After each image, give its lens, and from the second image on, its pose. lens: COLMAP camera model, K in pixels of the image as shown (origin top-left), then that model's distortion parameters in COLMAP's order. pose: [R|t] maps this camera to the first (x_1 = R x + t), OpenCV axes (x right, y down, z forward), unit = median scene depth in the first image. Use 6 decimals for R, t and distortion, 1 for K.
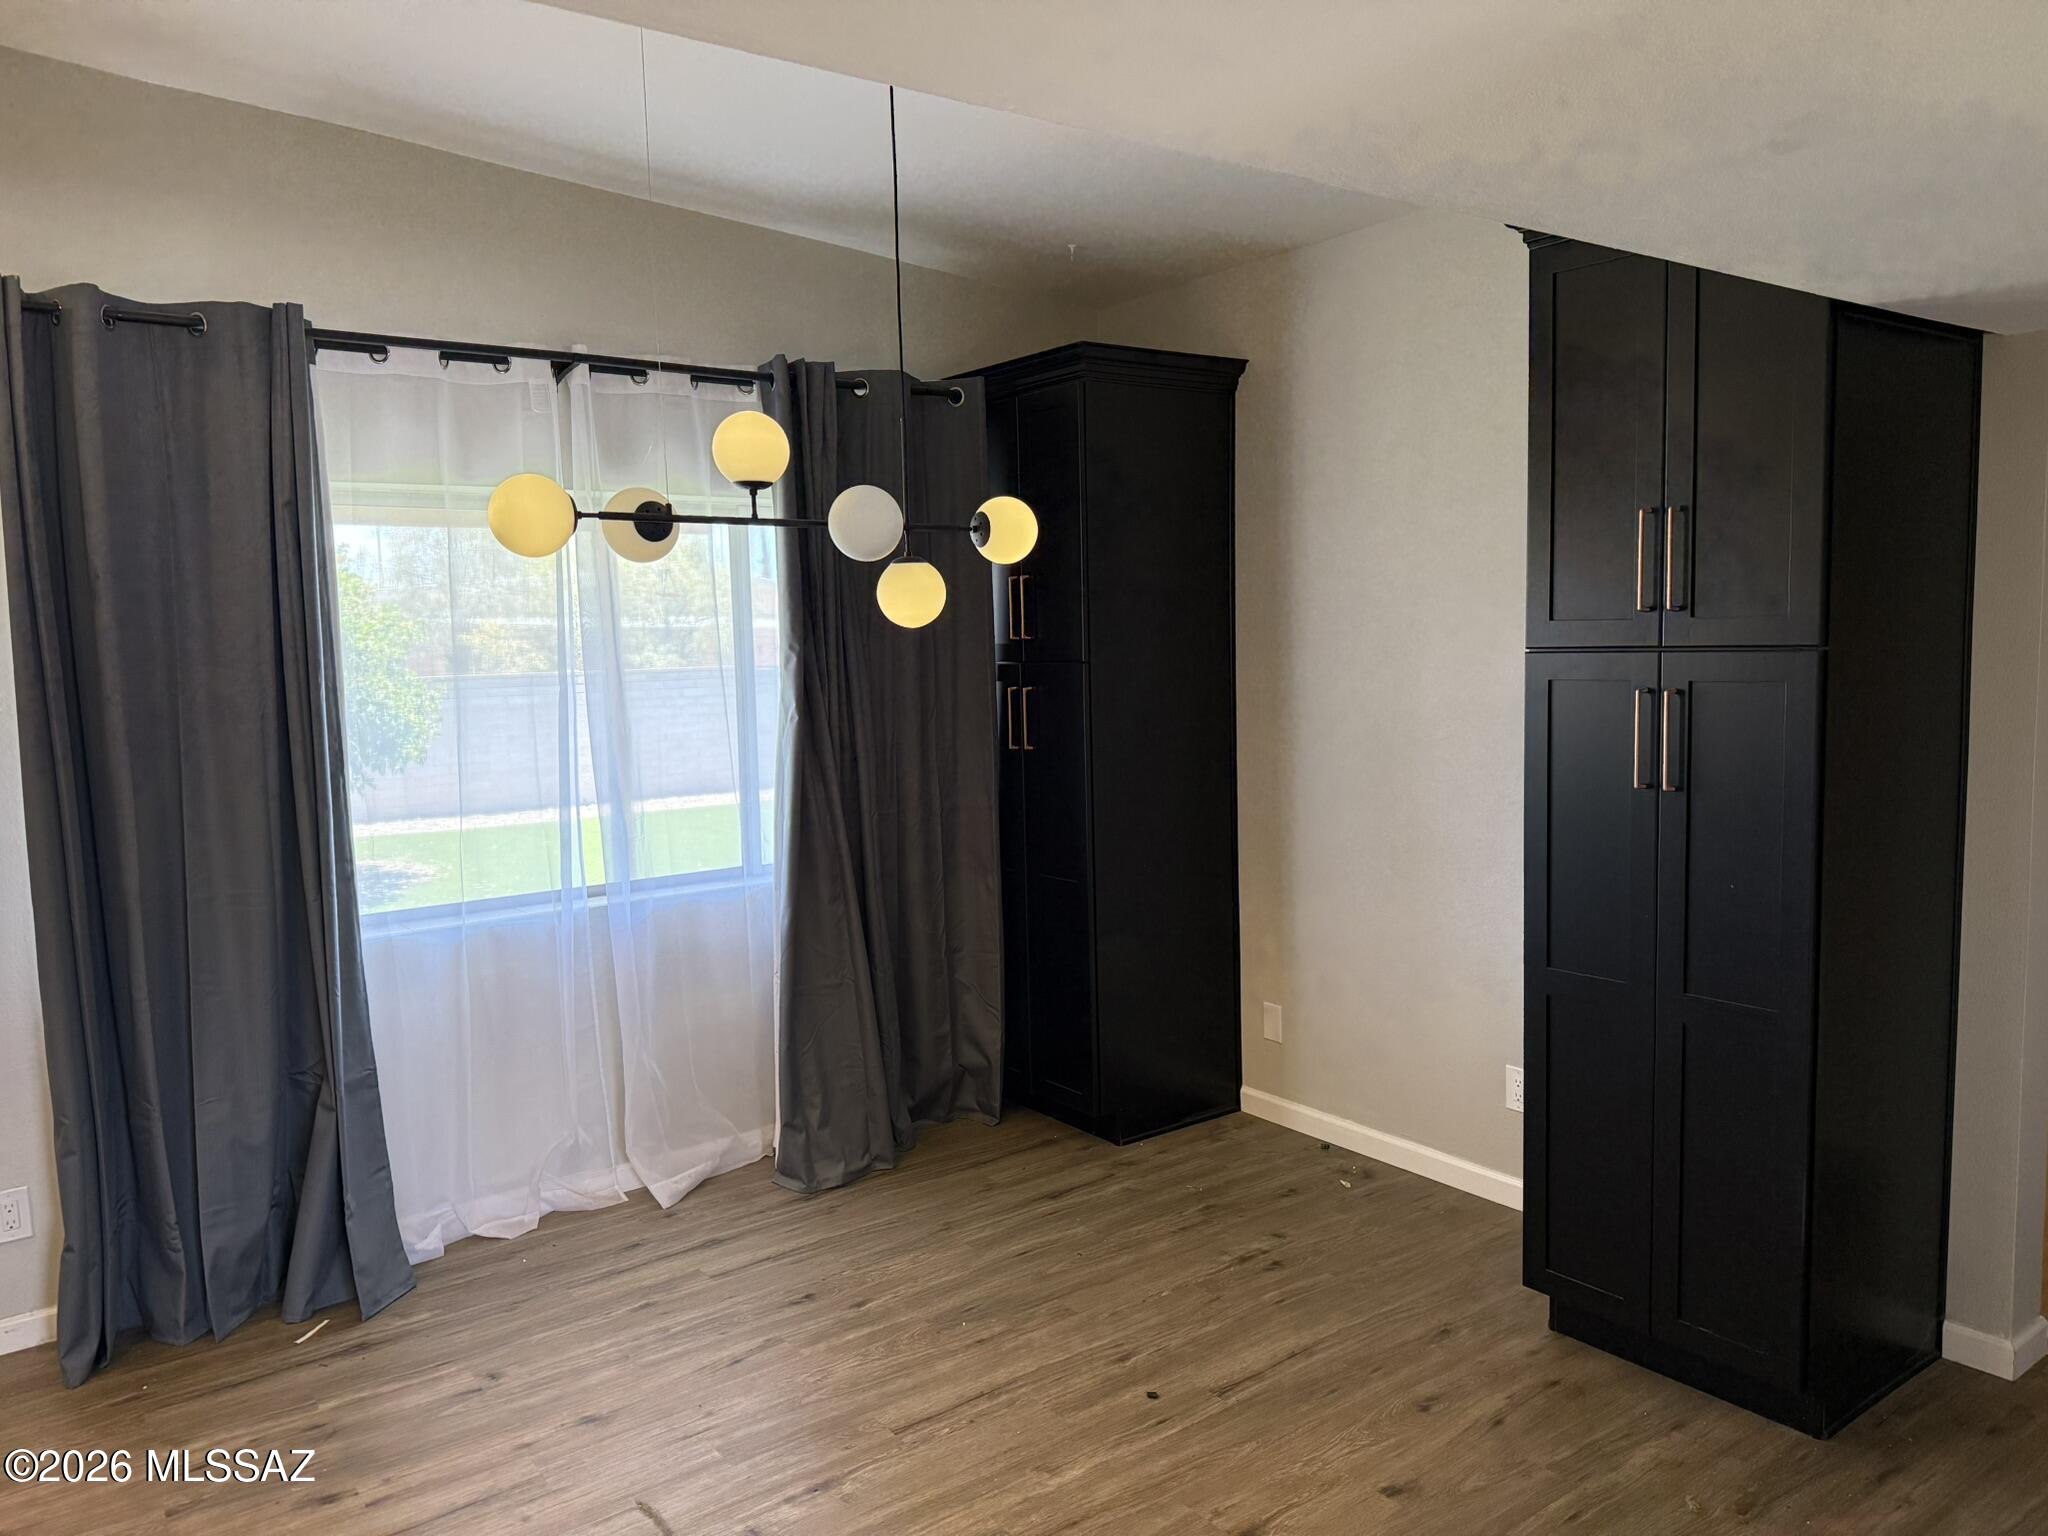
lens RADIAL K [[1443.2, 0, 1042.2], [0, 1443.2, 783.9], [0, 0, 1]] dist [0.050025, -0.055870]
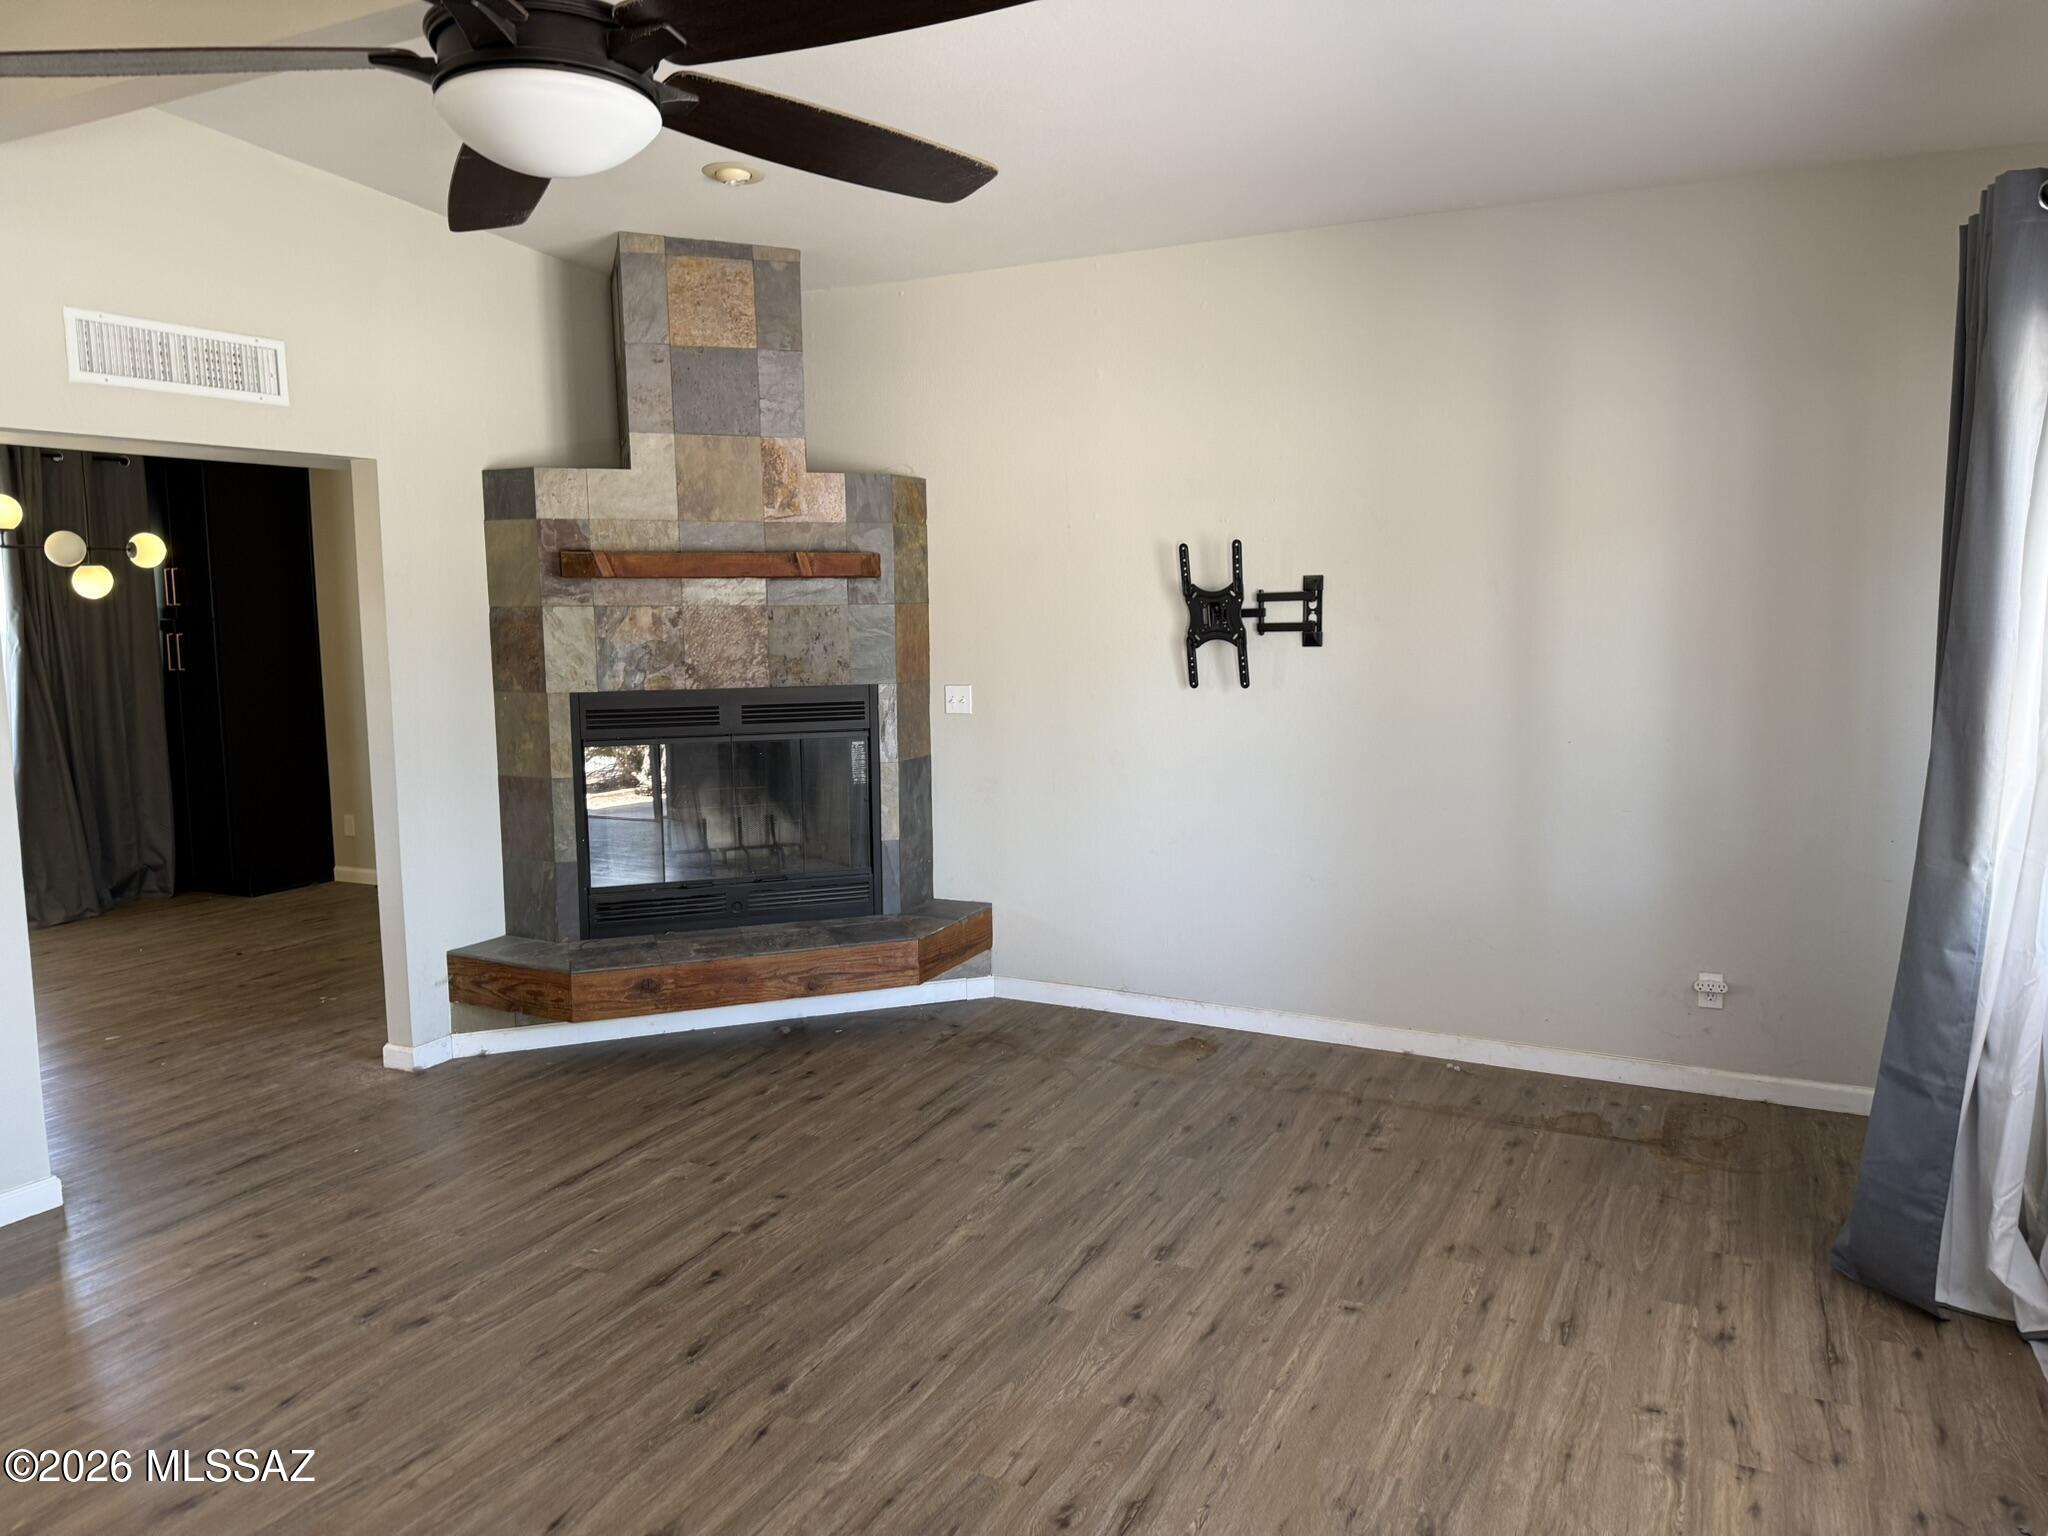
lens RADIAL K [[1443.2, 0, 979.7], [0, 1443.2, 760.7], [0, 0, 1]] dist [0.050025, -0.055870]
pose [[0.905707, -0.036207, 0.422356, 0.119754], [0.036082, 0.999314, 0.008291, 0.108107], [-0.422366, 0.007730, 0.906392, -1.008357]]
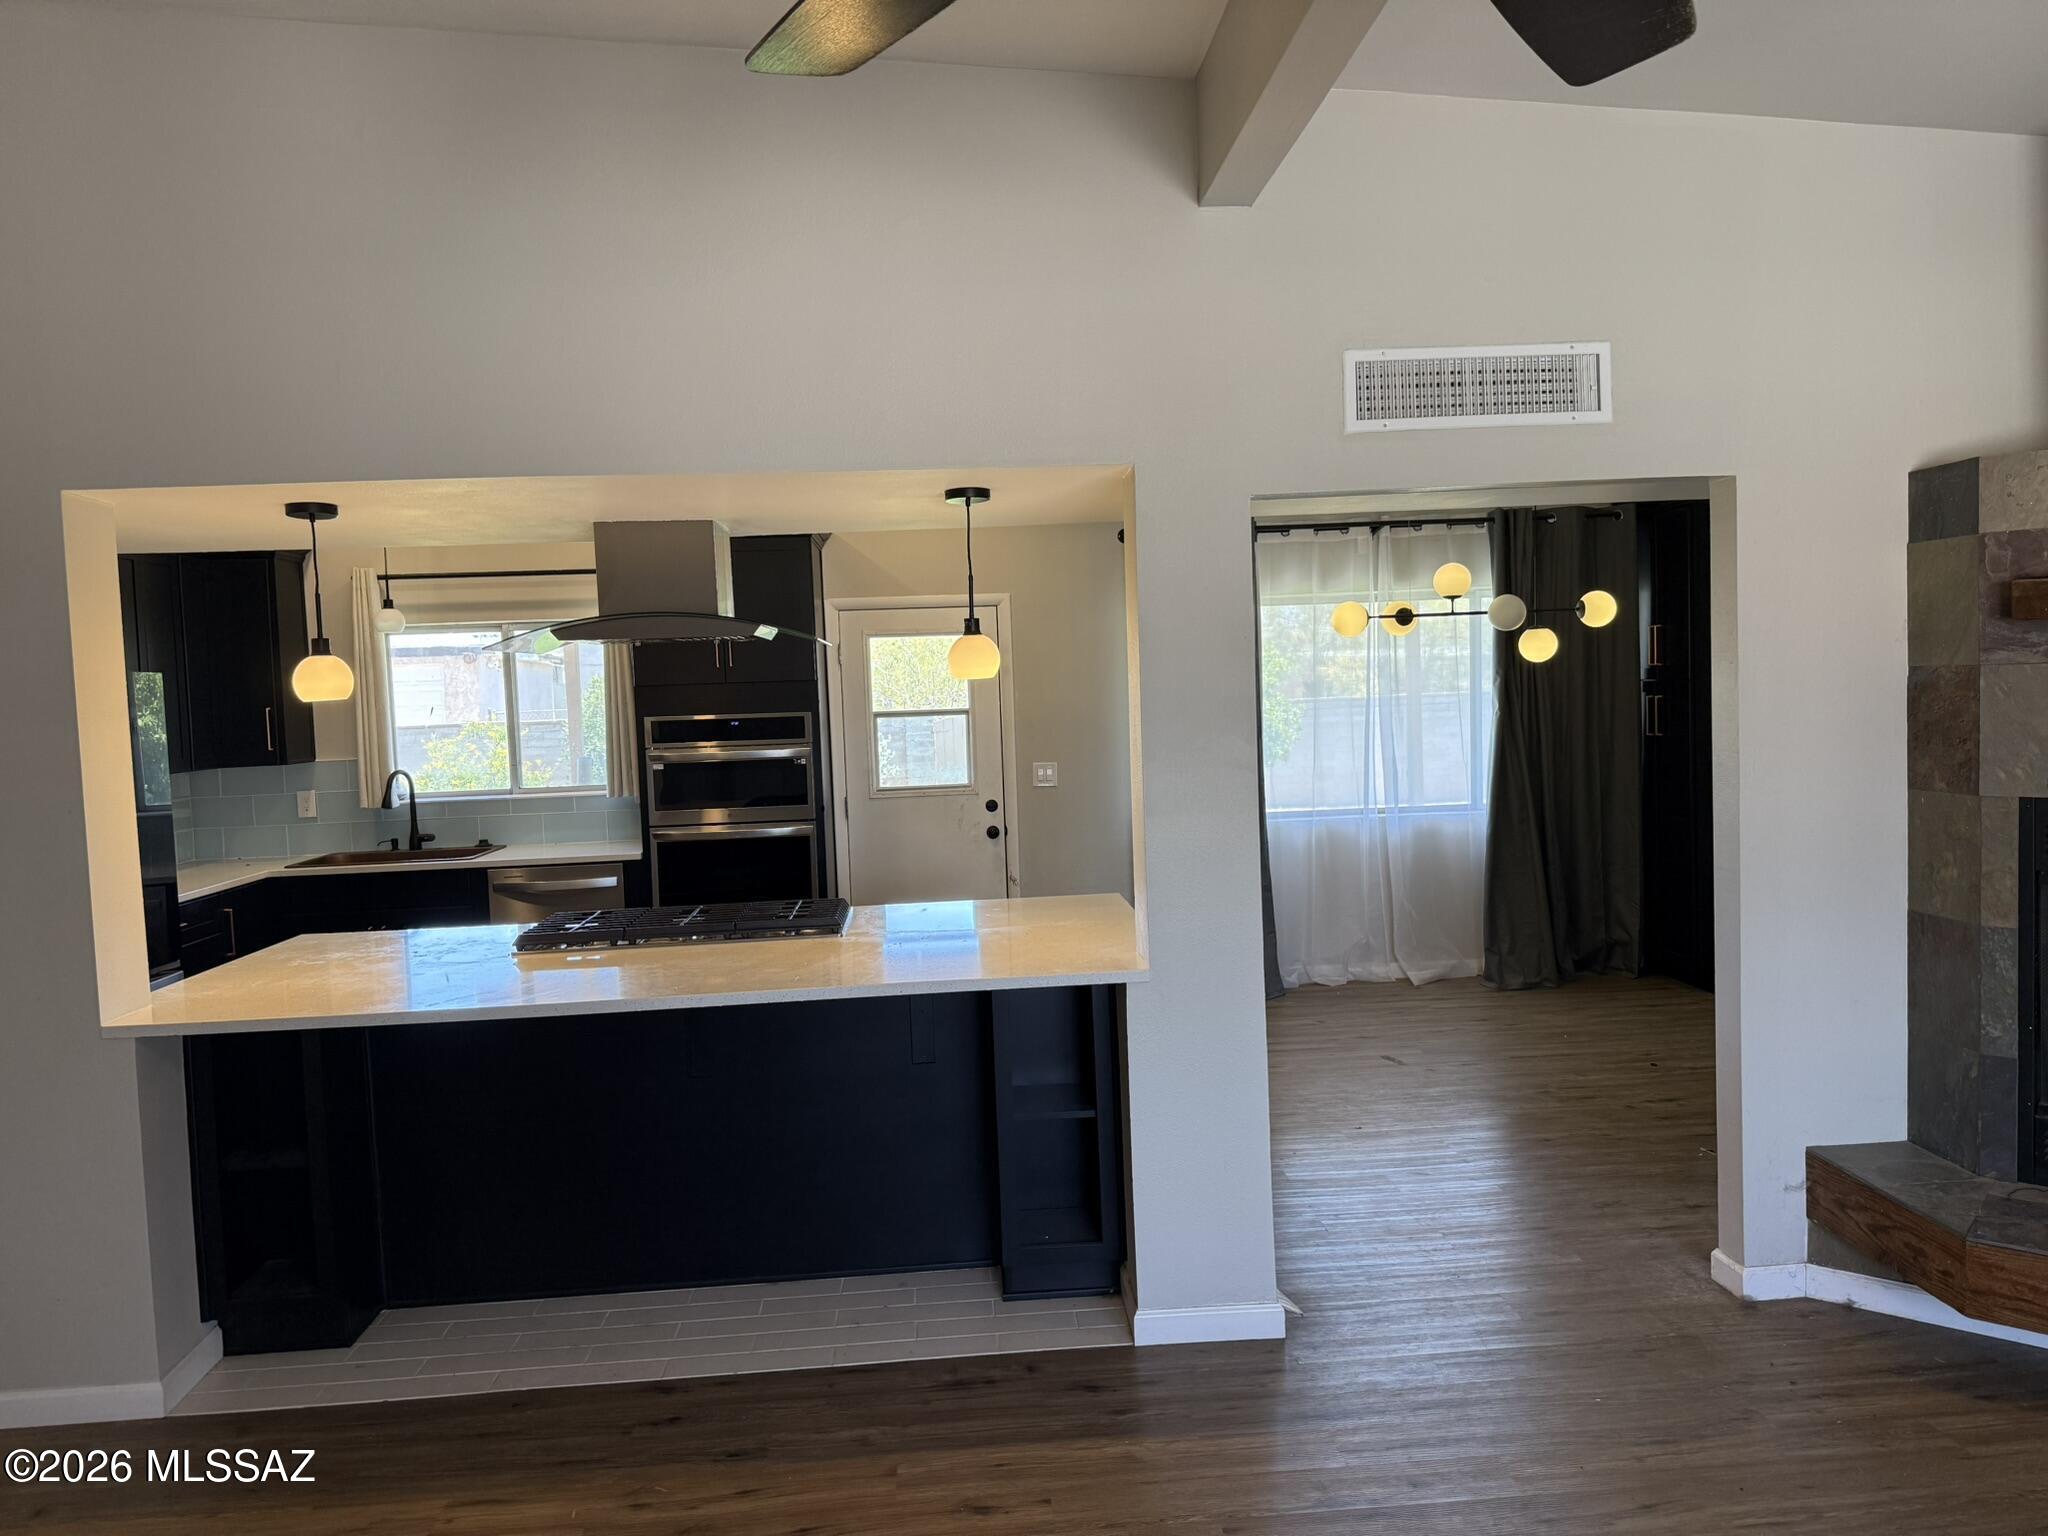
lens RADIAL K [[1443.2, 0, 1041.0], [0, 1443.2, 769.0], [0, 0, 1]] dist [0.050025, -0.055870]
pose [[0.843815, 0.023879, -0.536103, 0.288376], [-0.039519, 0.999062, -0.017703, 0.070780], [0.535178, 0.036124, 0.843967, -0.731252]]
